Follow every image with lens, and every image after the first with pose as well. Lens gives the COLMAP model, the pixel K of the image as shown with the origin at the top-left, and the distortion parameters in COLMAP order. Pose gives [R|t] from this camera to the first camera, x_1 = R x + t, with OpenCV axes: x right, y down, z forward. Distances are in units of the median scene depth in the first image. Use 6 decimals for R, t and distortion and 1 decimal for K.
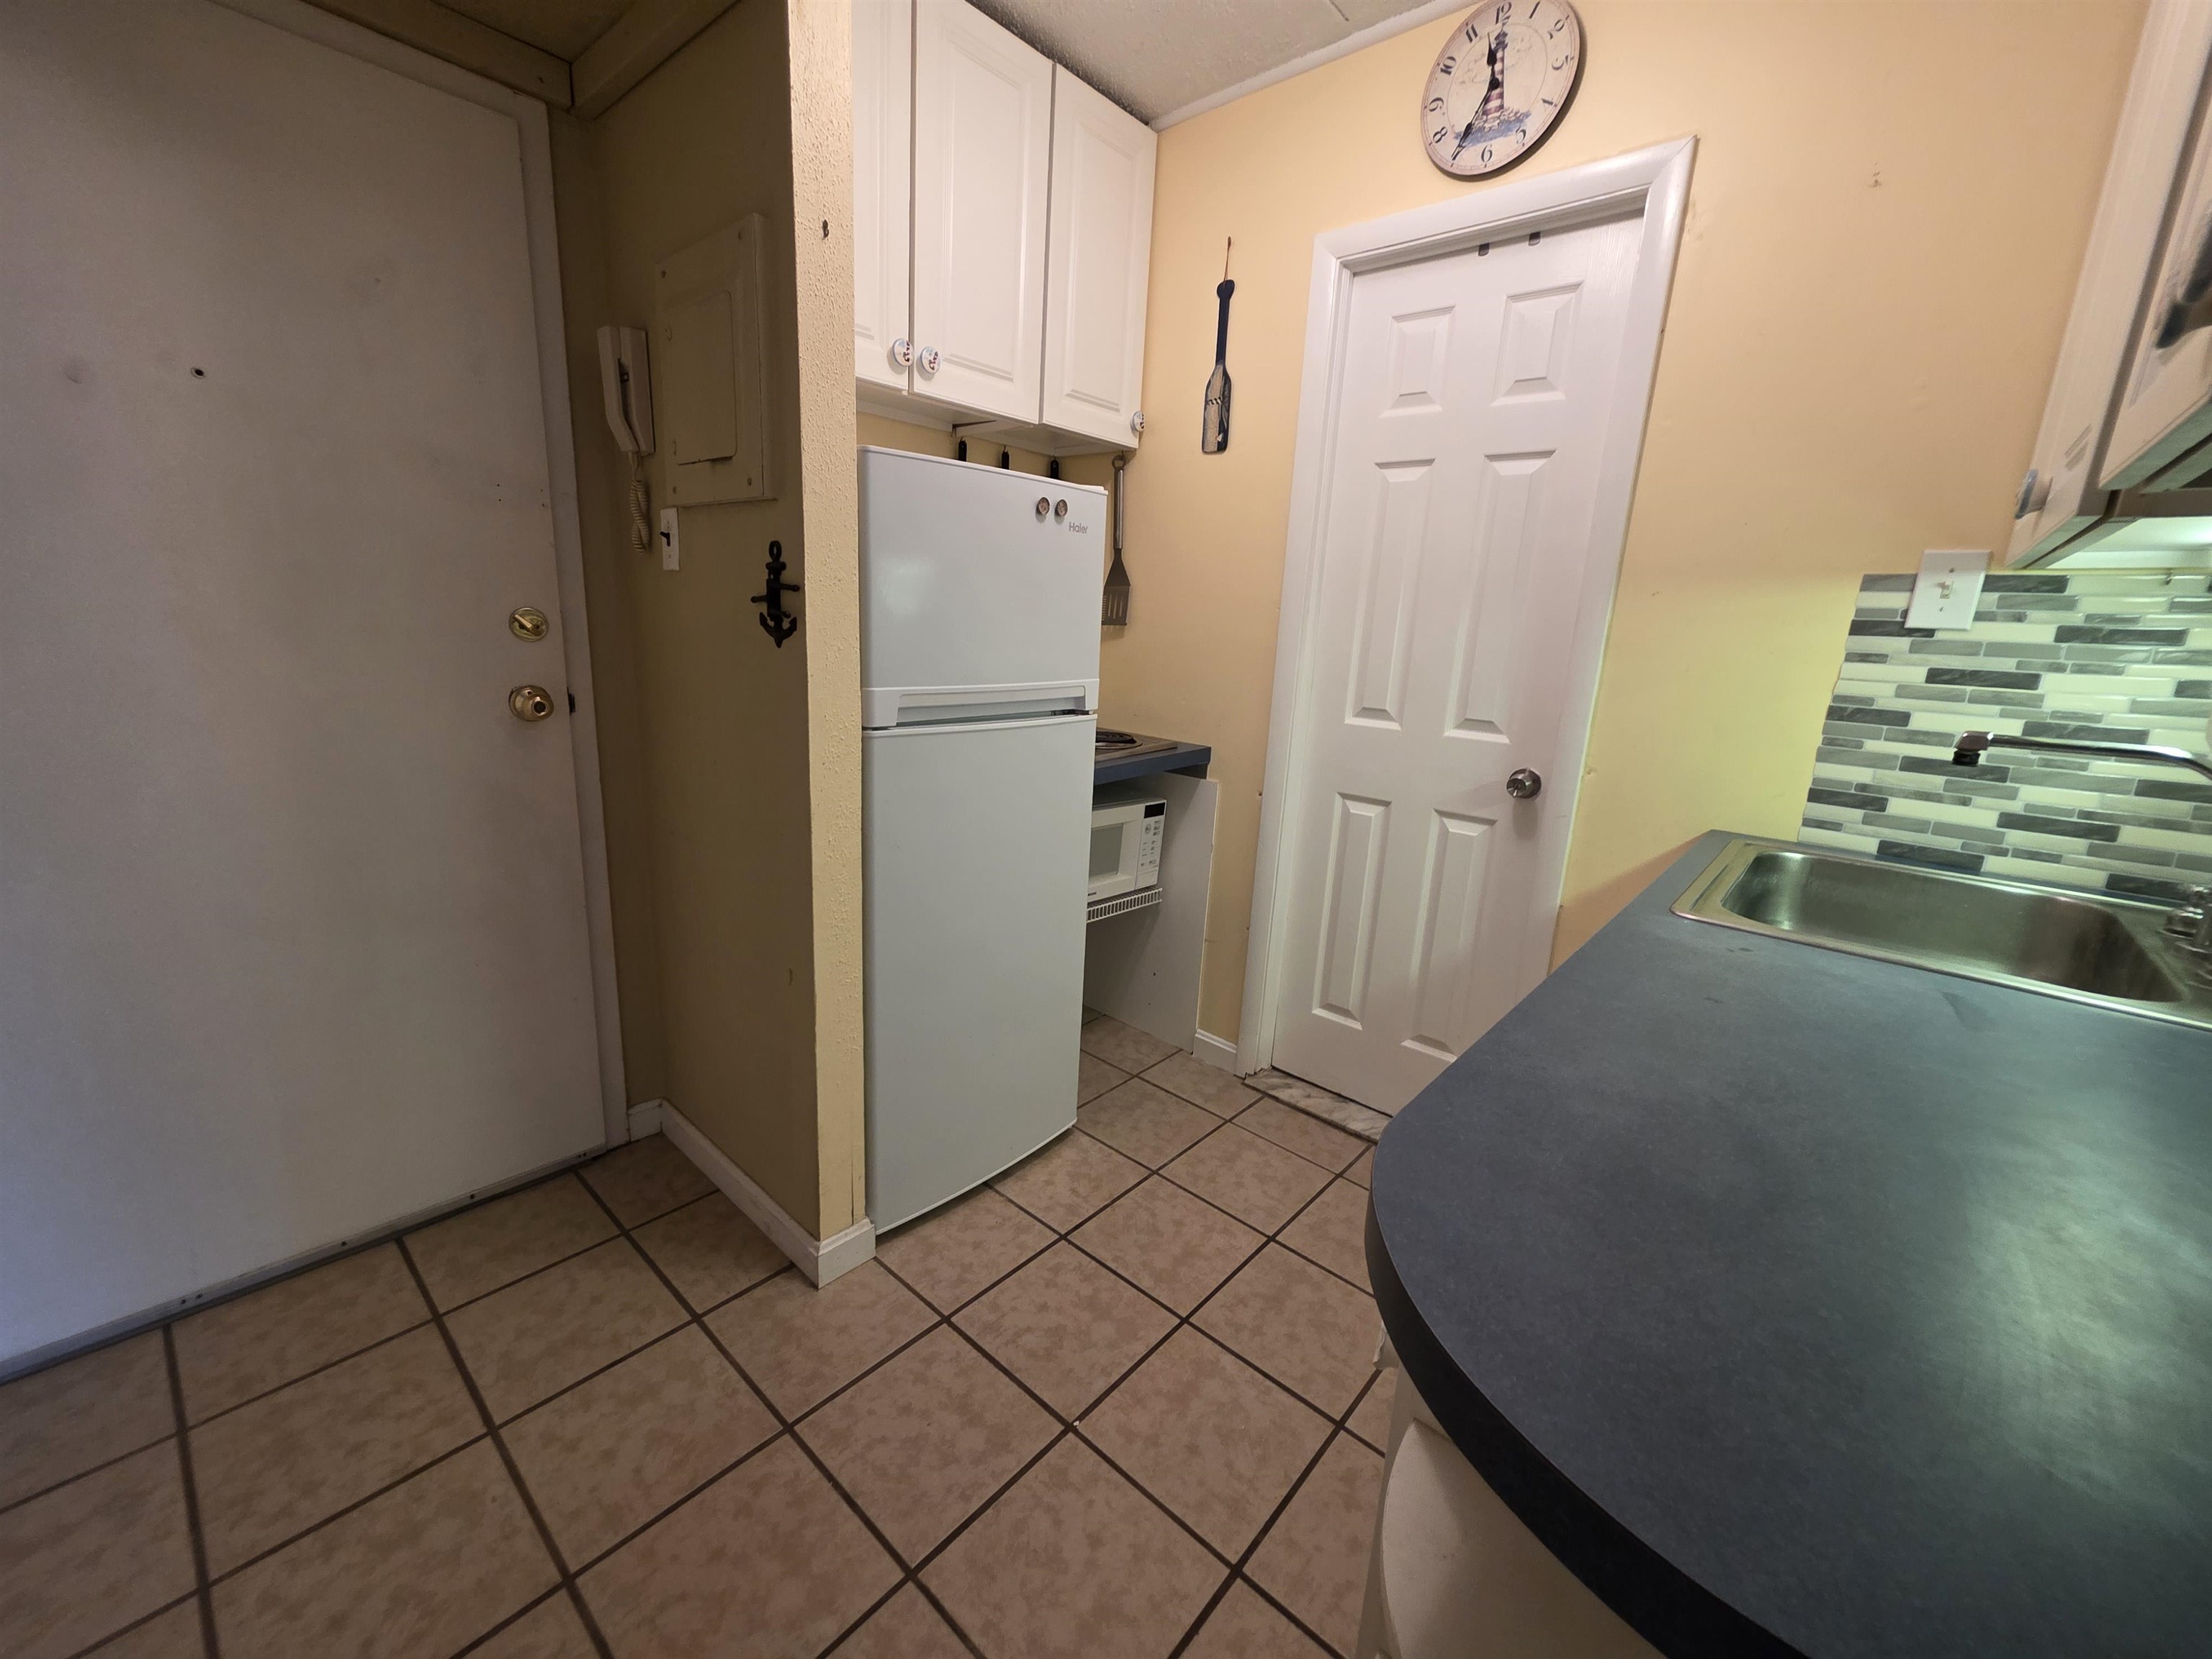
lens RADIAL K [[878.0, 0, 1093.5], [0, 878.0, 821.8], [0, 0, 1]] dist [-0.000118, -0.000172]
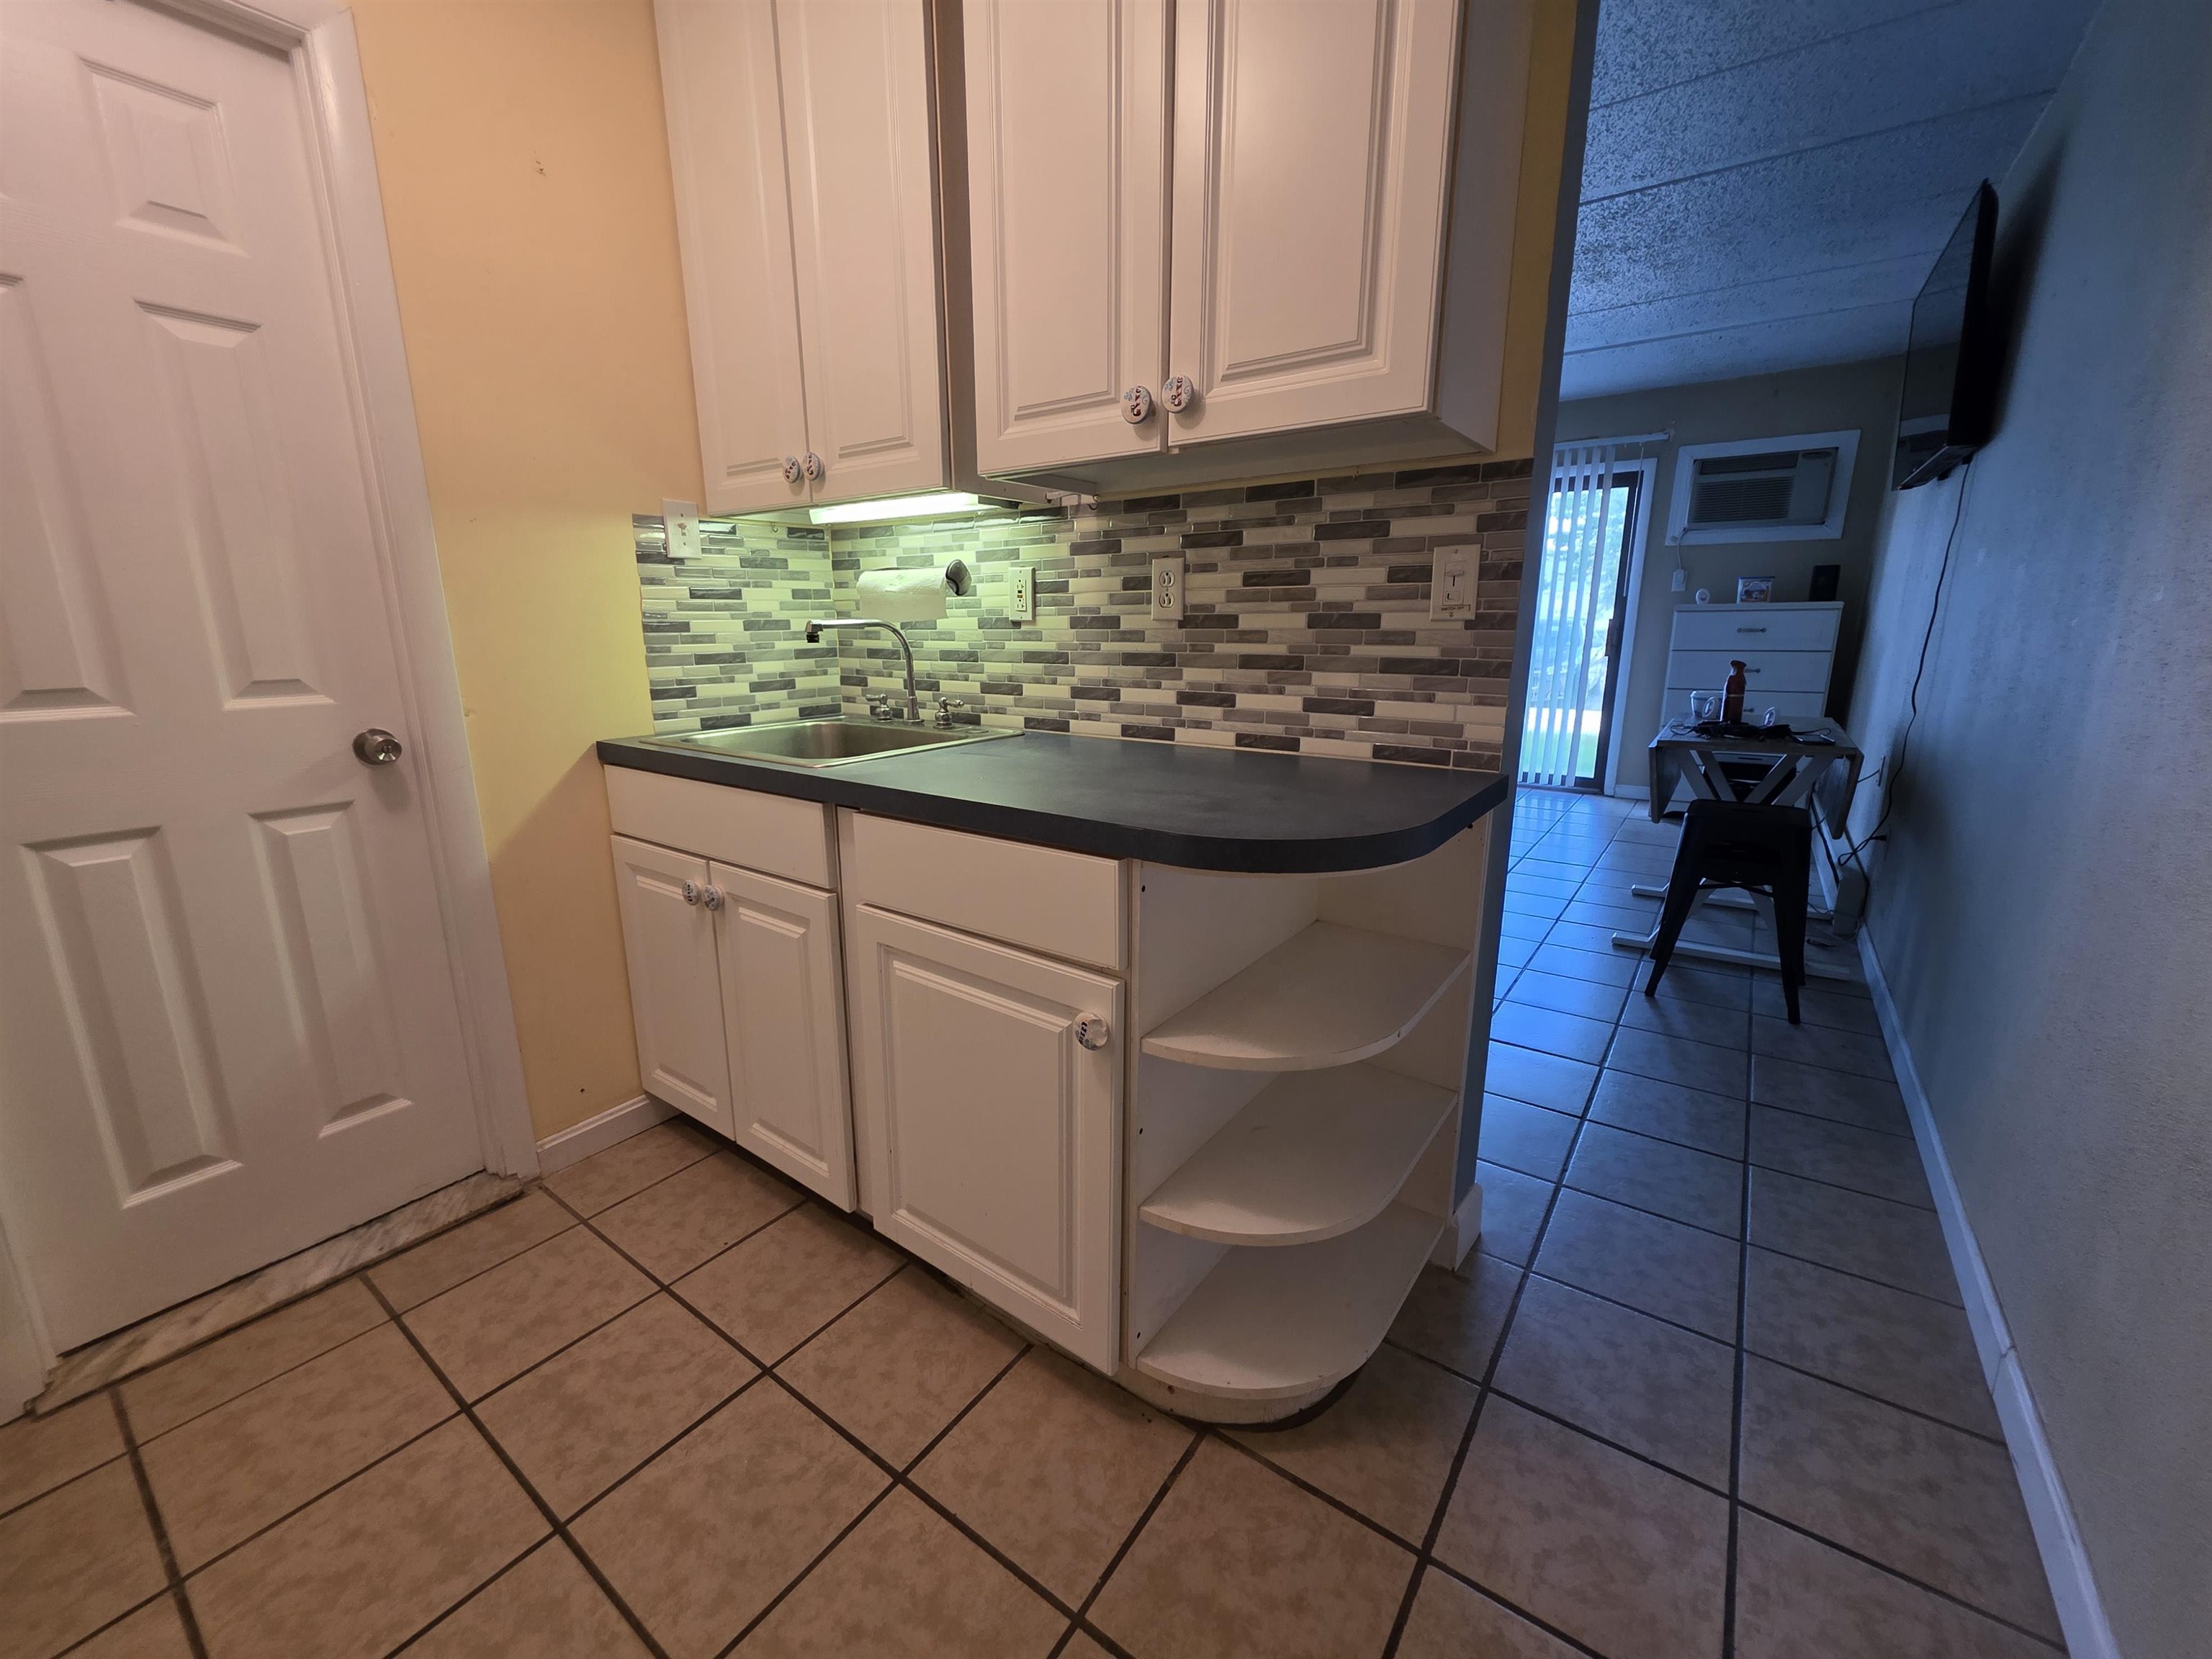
lens RADIAL K [[878.0, 0, 1093.5], [0, 878.0, 821.8], [0, 0, 1]] dist [-0.000118, -0.000172]
pose [[-0.091907, -0.268298, 0.958942, -0.487021], [0.227967, 0.931772, 0.282545, -0.072700], [-0.969321, 0.244575, -0.024473, 0.477866]]
